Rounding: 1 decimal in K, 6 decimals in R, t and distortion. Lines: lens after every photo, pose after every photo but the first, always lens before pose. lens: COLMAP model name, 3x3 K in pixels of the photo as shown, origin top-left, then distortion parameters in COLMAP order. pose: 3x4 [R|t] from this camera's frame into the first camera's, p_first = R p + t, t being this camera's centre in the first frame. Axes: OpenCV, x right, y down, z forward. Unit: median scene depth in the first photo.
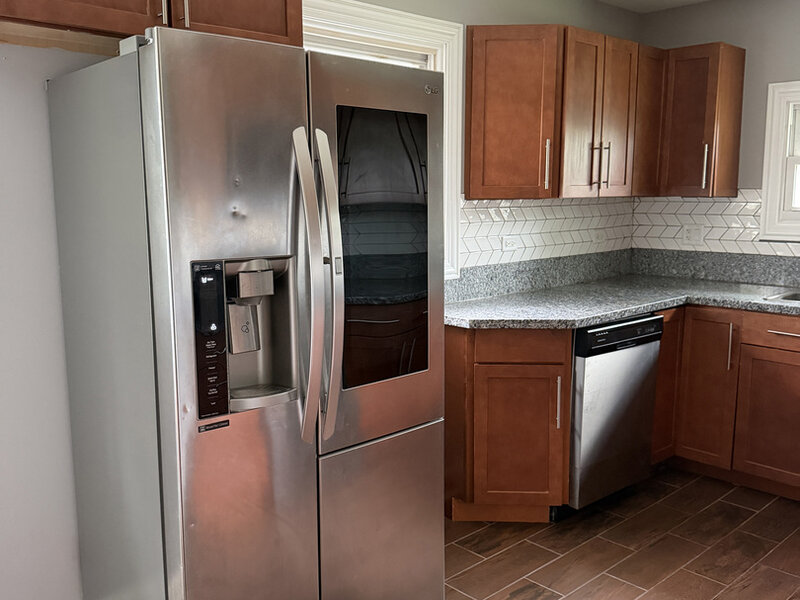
lens RADIAL K [[739.7, 0, 400.0], [0, 739.7, 300.0], [0, 0, 1]] dist [0.132454, -0.260645]
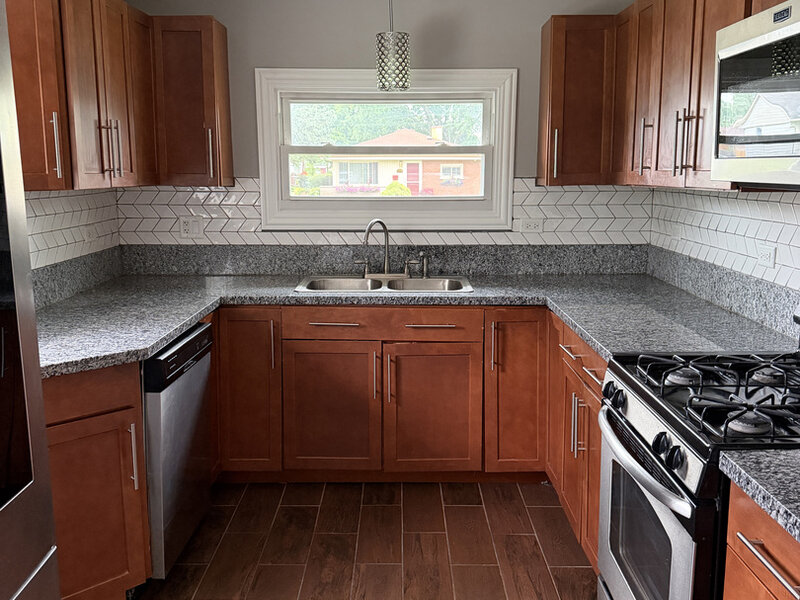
lens RADIAL K [[739.7, 0, 400.0], [0, 739.7, 300.0], [0, 0, 1]] dist [0.132454, -0.260645]
pose [[0.696163, -0.119743, 0.707827, -0.107797], [0.102721, 0.992460, 0.066865, -0.040276], [-0.710497, 0.026160, 0.703214, 0.214450]]
